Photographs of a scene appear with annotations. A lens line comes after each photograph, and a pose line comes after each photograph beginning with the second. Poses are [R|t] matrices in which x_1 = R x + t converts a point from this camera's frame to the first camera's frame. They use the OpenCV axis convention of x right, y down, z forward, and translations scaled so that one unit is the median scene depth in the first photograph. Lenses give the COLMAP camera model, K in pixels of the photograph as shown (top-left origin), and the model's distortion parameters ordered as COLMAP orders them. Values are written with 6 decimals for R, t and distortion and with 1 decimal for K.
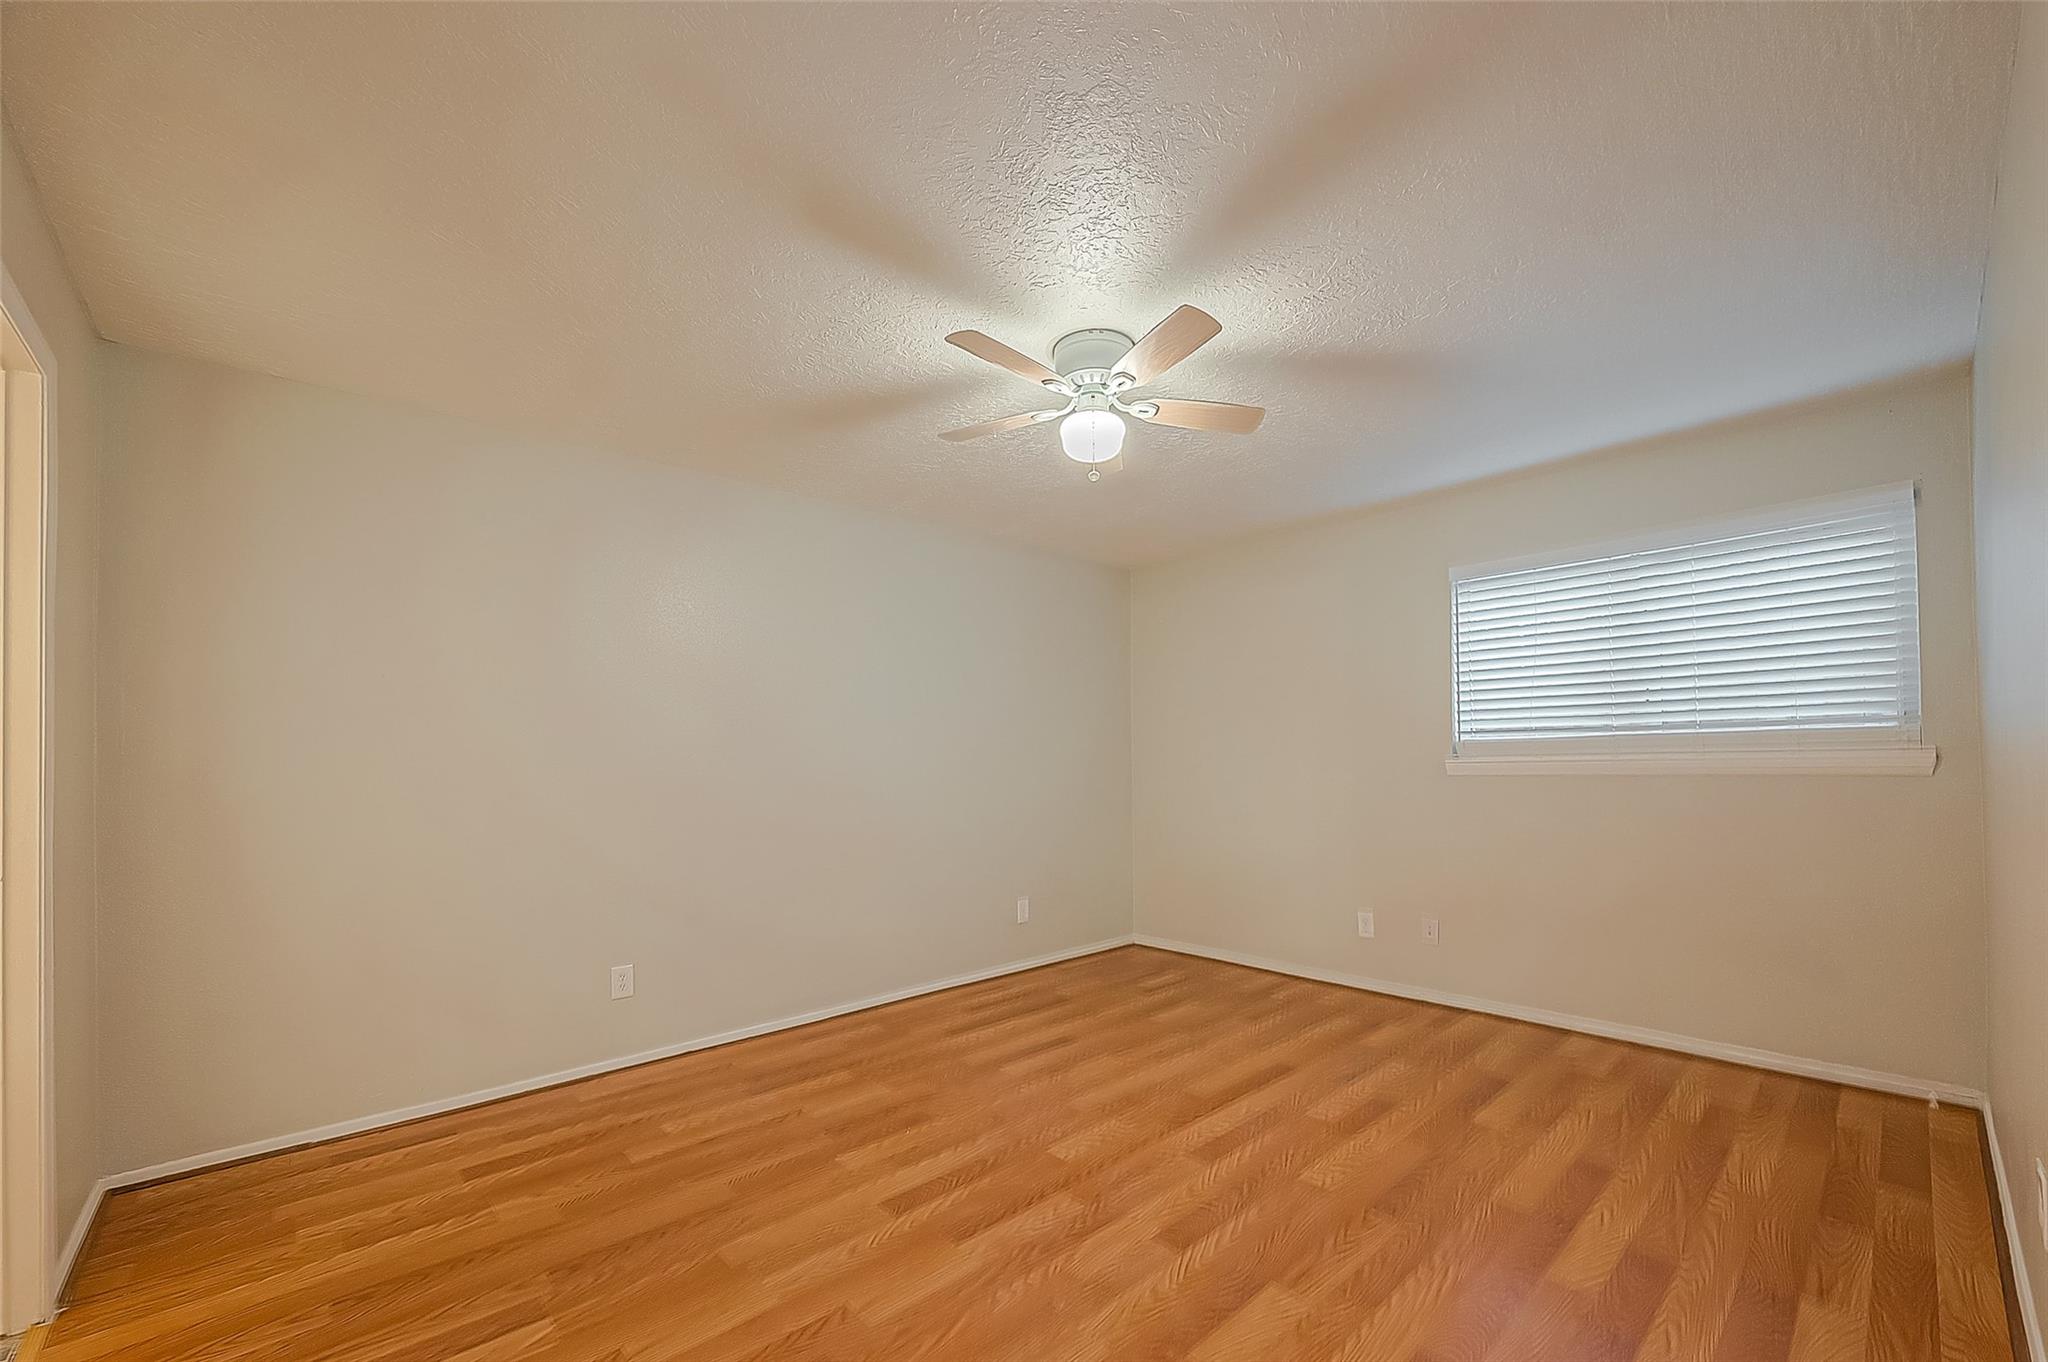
lens RADIAL K [[808.7, 0, 1029.6], [0, 808.7, 750.0], [0, 0, 1]] dist [-0.008620, -0.002335]
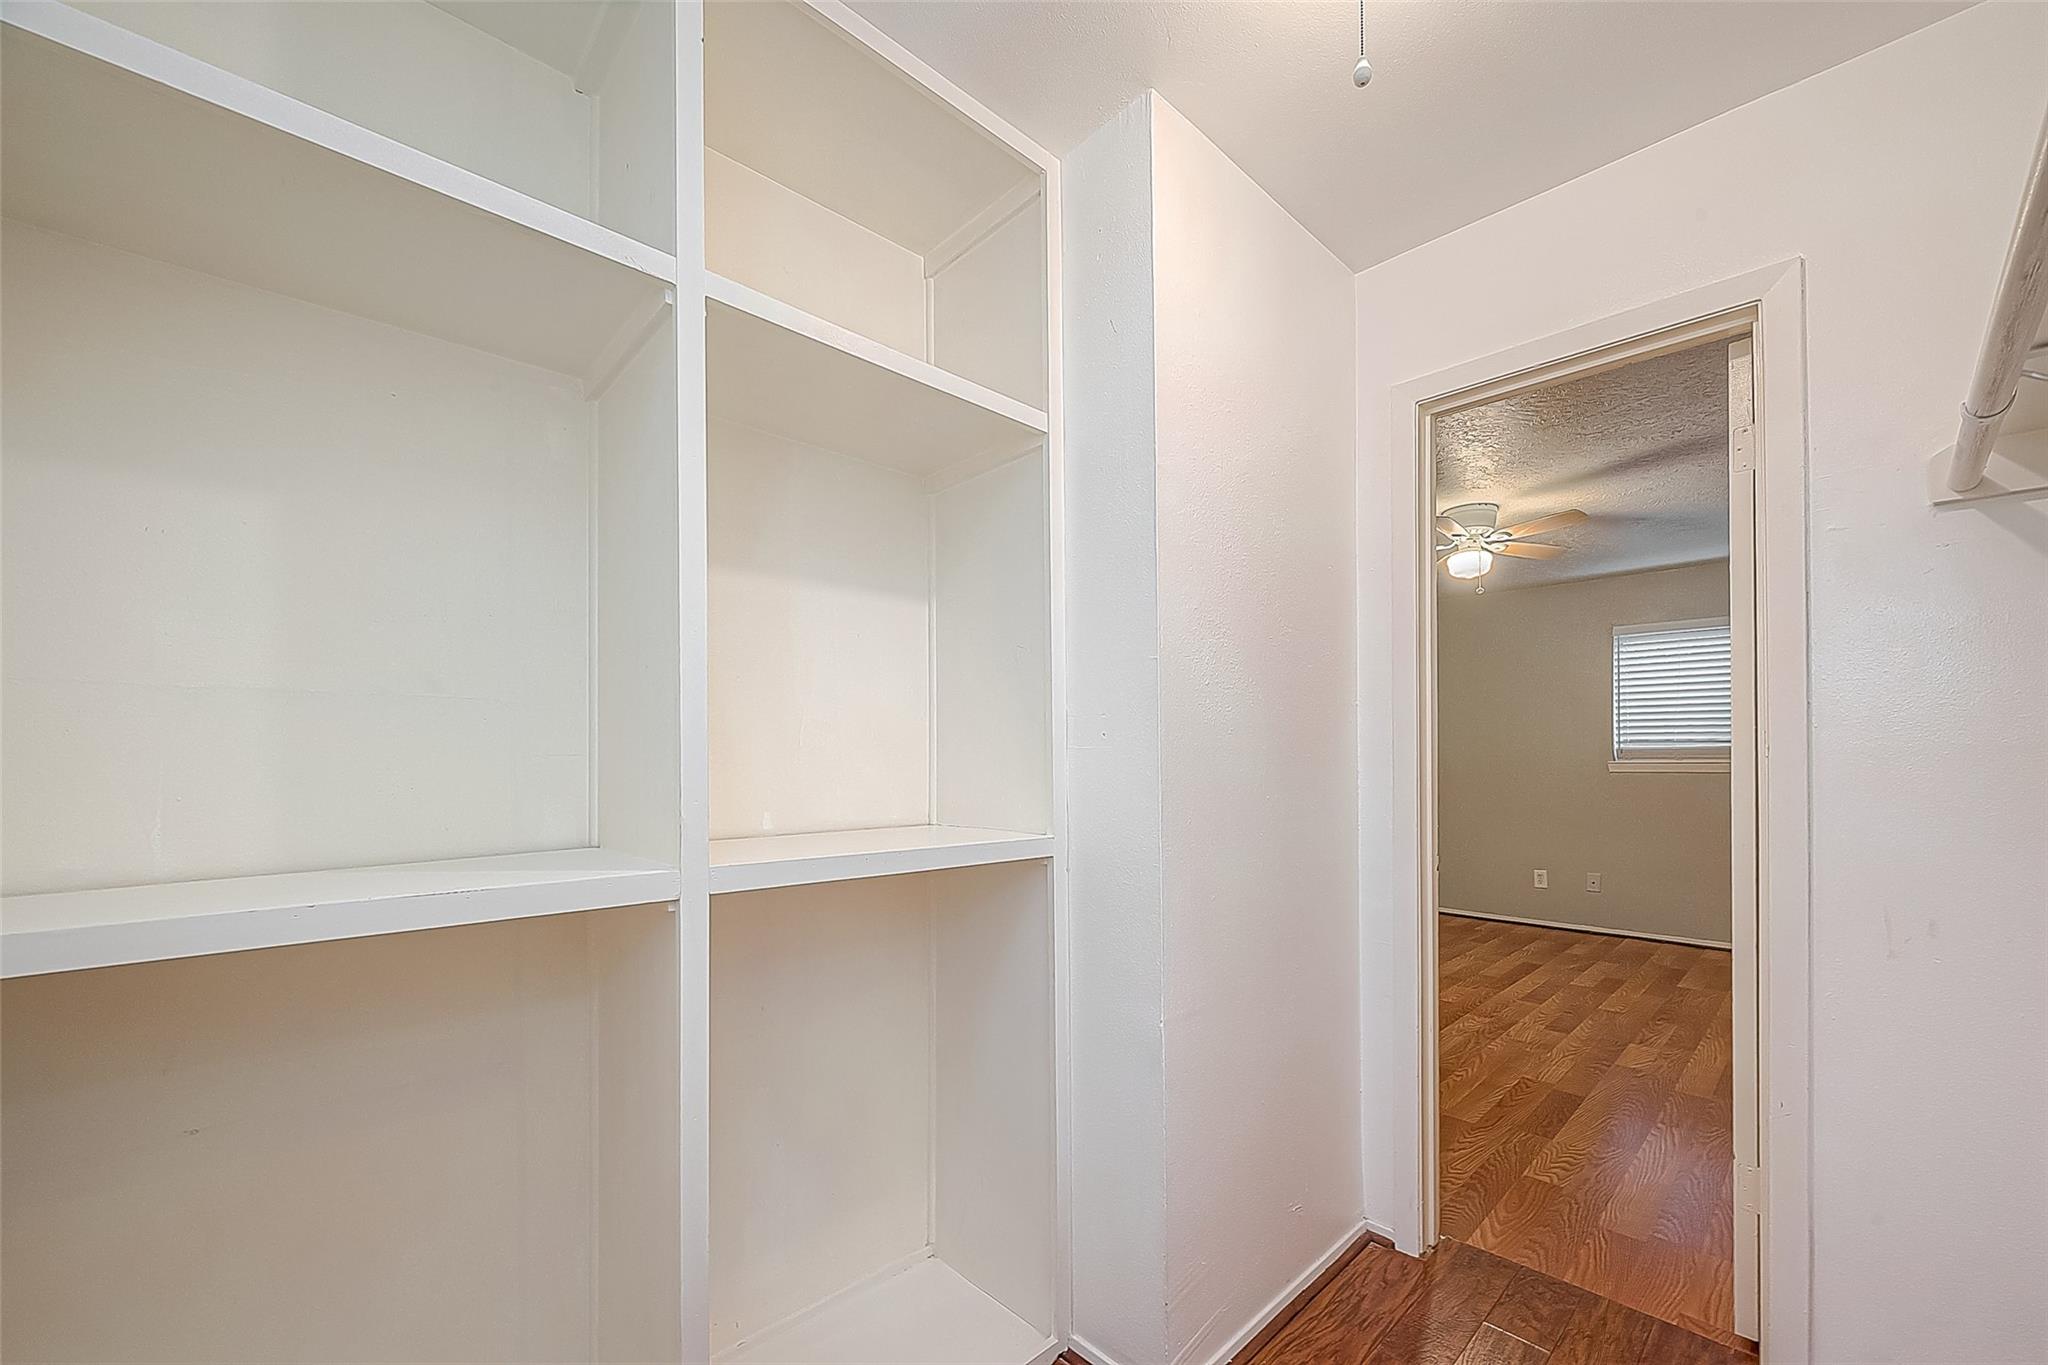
lens RADIAL K [[804.7, 0, 1016.1], [0, 804.7, 756.0], [0, 0, 1]] dist [-0.002262, 0.001428]
pose [[0.999846, 0.006523, 0.016270, -0.724853], [-0.006738, 0.999891, 0.013168, -0.011365], [-0.016182, -0.013276, 0.999781, -0.521407]]
